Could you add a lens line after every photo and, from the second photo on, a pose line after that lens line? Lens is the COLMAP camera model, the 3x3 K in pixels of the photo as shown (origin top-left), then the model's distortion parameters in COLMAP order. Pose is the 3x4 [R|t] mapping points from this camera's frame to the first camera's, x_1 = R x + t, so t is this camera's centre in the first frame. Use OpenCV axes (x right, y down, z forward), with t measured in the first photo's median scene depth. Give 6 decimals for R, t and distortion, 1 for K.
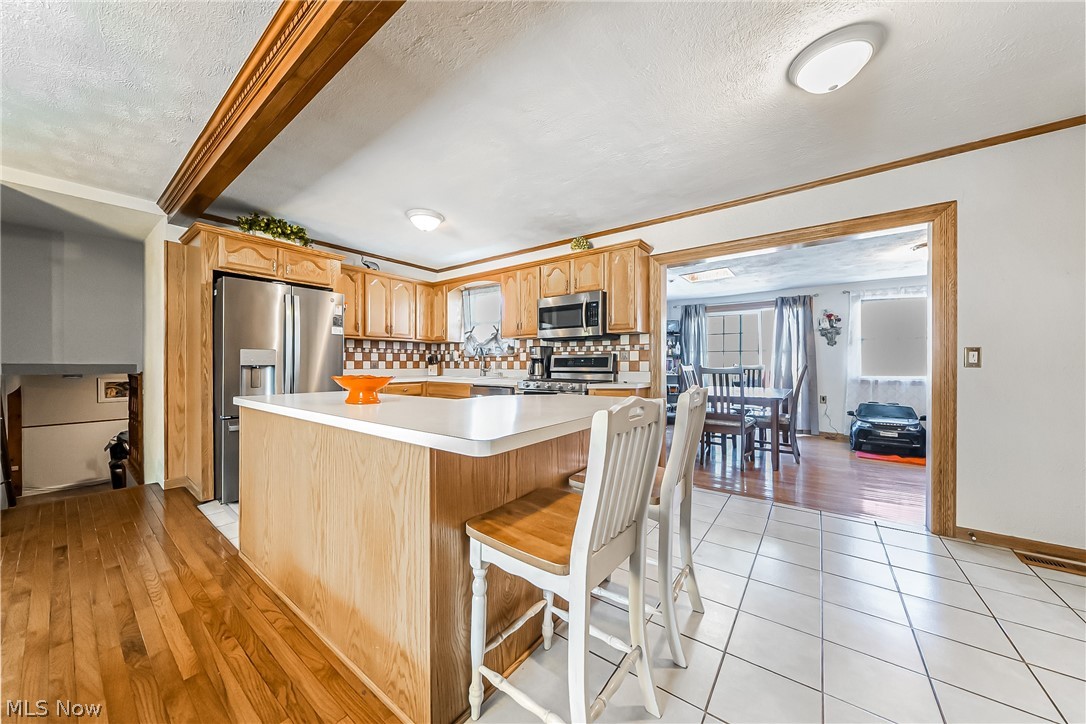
lens RADIAL K [[390.7, 0, 523.2], [0, 390.7, 362.6], [0, 0, 1]] dist [0.000030, 0.000024]
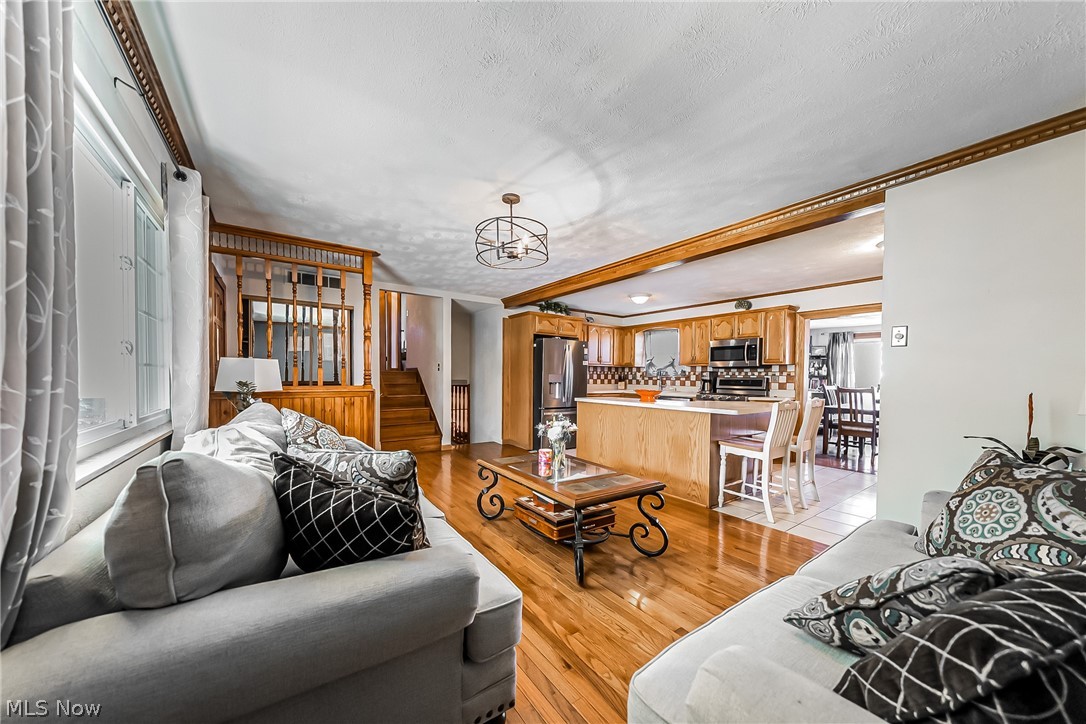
lens RADIAL K [[397.2, 0, 500.0], [0, 397.2, 382.4], [0, 0, 1]] dist [-0.000024, 0.000039]
pose [[0.946199, 0.016211, -0.323179, -0.220564], [-0.009840, 0.999724, 0.021339, -0.023810], [0.323436, -0.017011, 0.946097, -0.701363]]
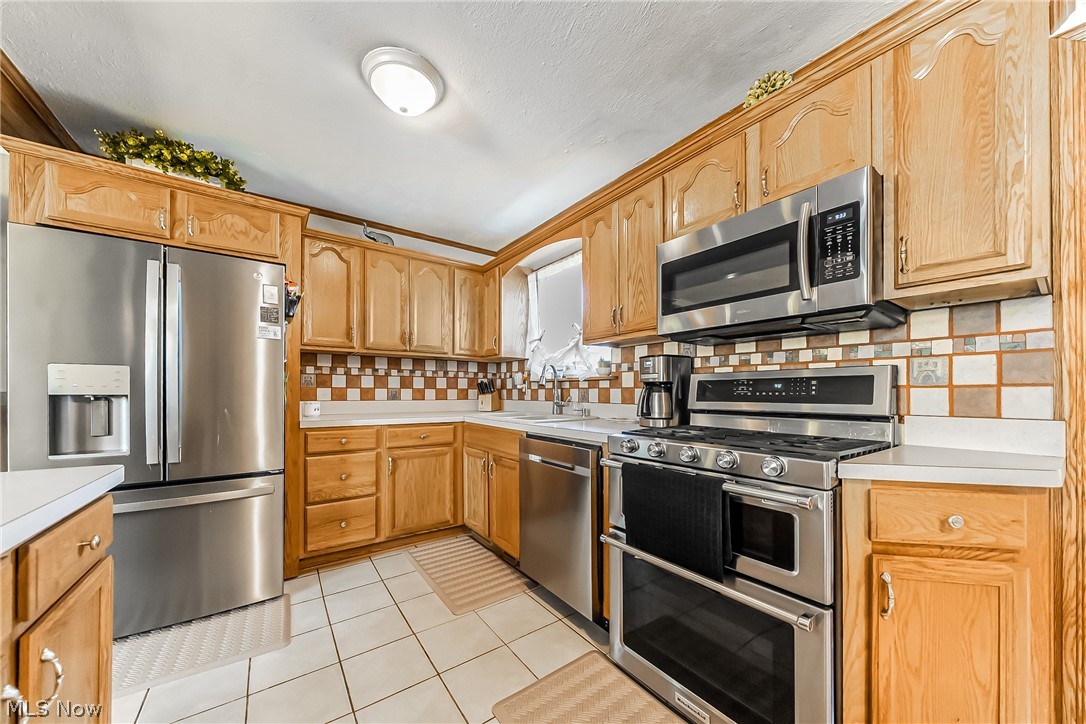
lens RADIAL K [[374.7, 0, 518.8], [0, 374.7, 390.0], [0, 0, 1]] dist [-0.000621, -0.000006]
pose [[0.951700, -0.000959, -0.307027, 0.015759], [-0.000213, 0.999993, -0.003786, 0.000891], [0.307029, 0.003669, 0.951693, 0.518258]]
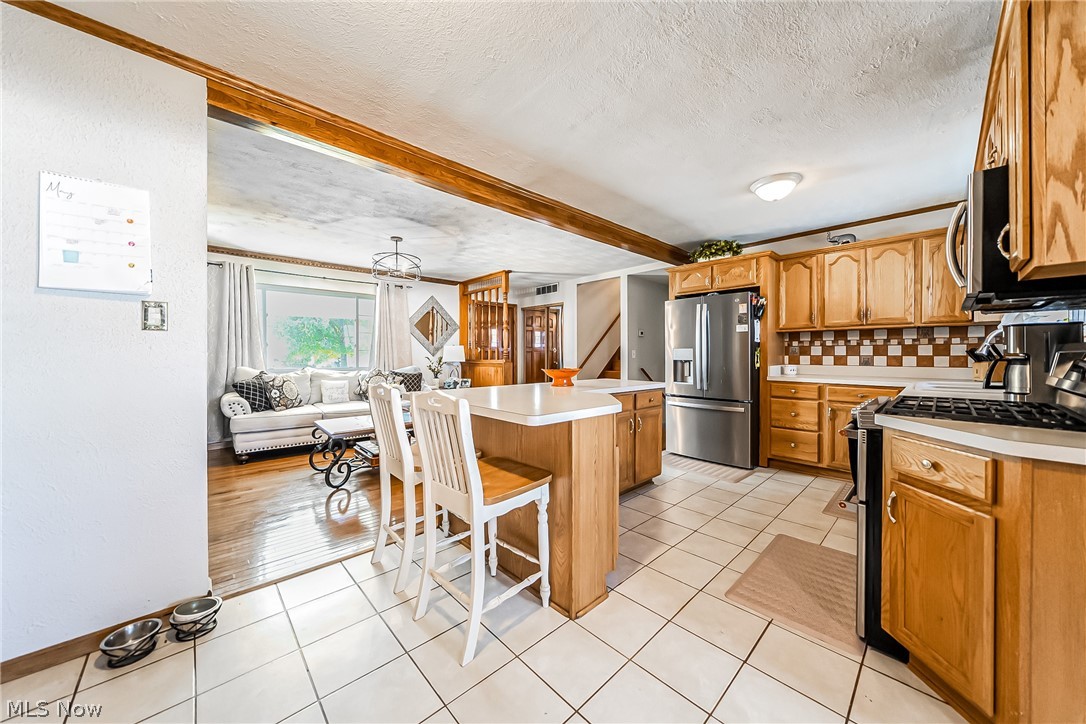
lens RADIAL K [[379.6, 0, 543.0], [0, 379.6, 362.0], [0, 0, 1]] dist [-0.000706, -0.000014]
pose [[-0.174598, 0.021256, -0.984410, 0.536062], [0.006041, 0.999771, 0.020516, -0.012676], [0.984621, -0.002365, -0.174687, 0.556006]]
